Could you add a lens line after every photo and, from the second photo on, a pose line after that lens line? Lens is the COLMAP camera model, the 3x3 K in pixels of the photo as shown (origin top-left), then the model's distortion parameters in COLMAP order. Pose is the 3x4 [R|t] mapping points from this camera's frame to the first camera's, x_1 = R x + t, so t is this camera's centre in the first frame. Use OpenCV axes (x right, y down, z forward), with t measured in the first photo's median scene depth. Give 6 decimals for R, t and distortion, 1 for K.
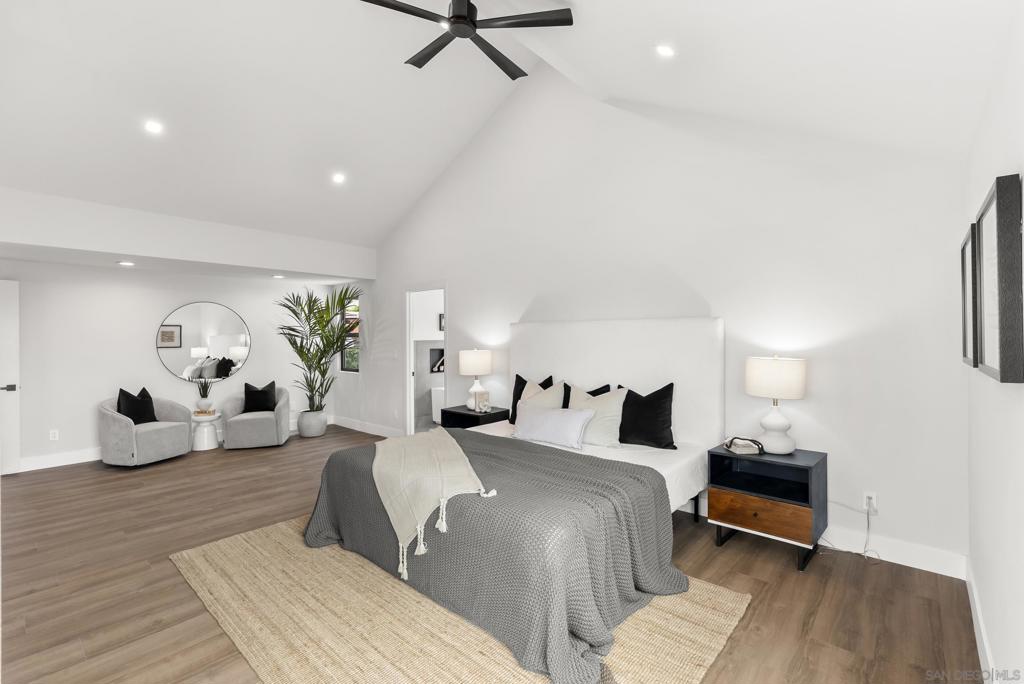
lens RADIAL K [[466.7, 0, 512.0], [0, 466.7, 342.0], [0, 0, 1]] dist [0.000142, 0.000180]
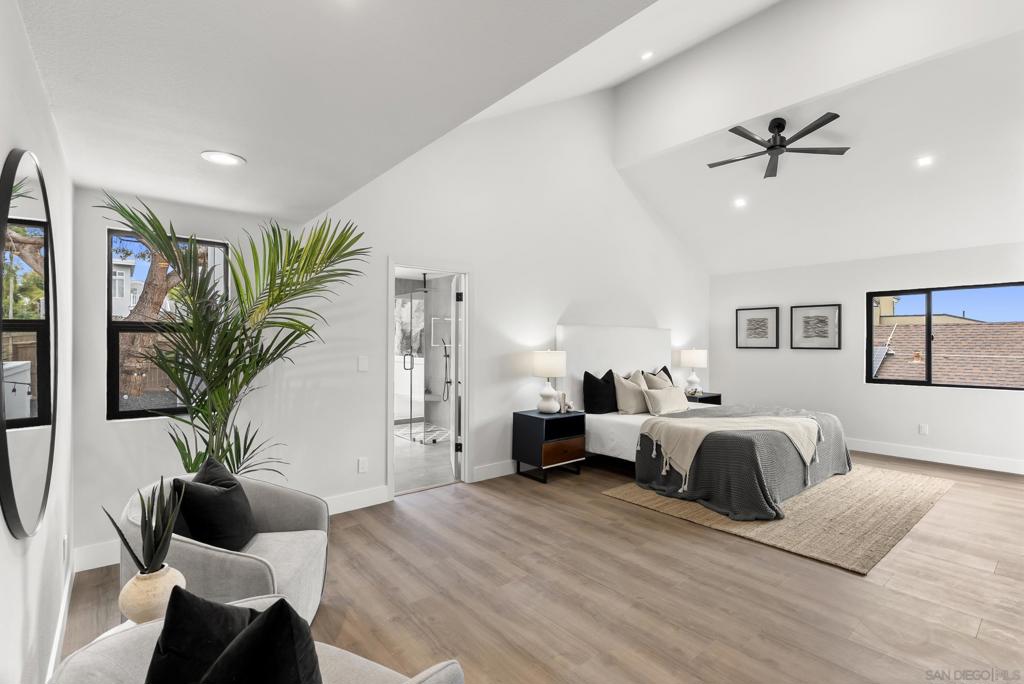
lens RADIAL K [[473.9, 0, 514.1], [0, 473.9, 365.6], [0, 0, 1]] dist [-0.001197, -0.000187]
pose [[0.148789, -0.052120, 0.987495, -1.099418], [0.006757, 0.998640, 0.051690, -0.000458], [-0.988846, -0.001018, 0.148939, 0.980255]]
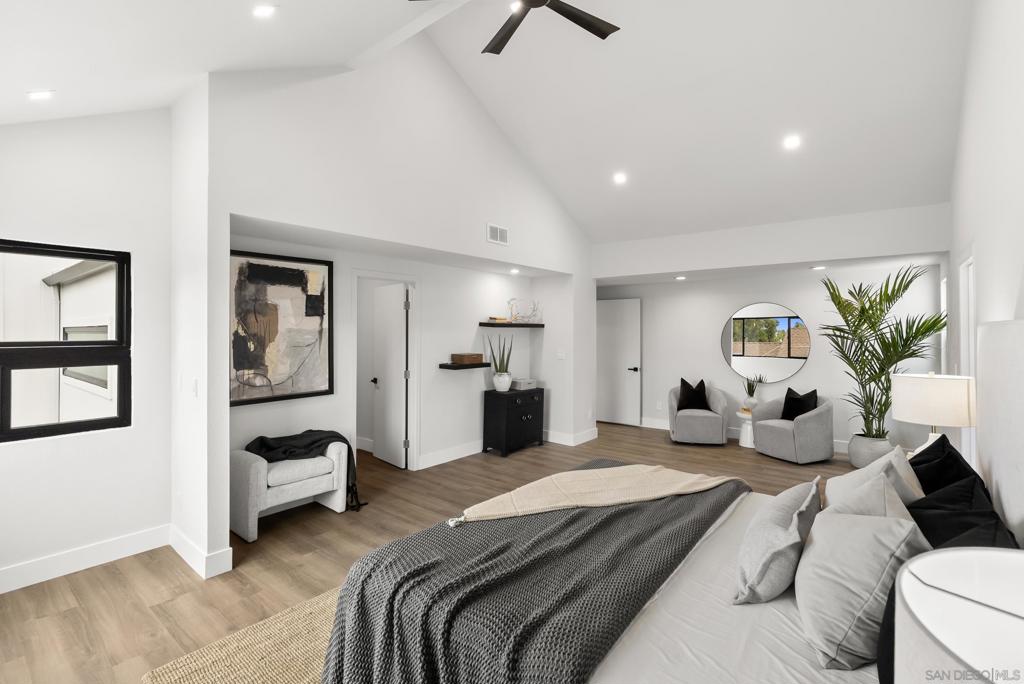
lens RADIAL K [[467.7, 0, 512.2], [0, 467.7, 326.9], [0, 0, 1]] dist [-0.000678, -0.000077]
pose [[0.041384, -0.006151, -0.999124, 0.438920], [-0.010899, 0.999919, -0.006608, -0.026960], [0.999084, 0.011163, 0.041314, 0.536787]]
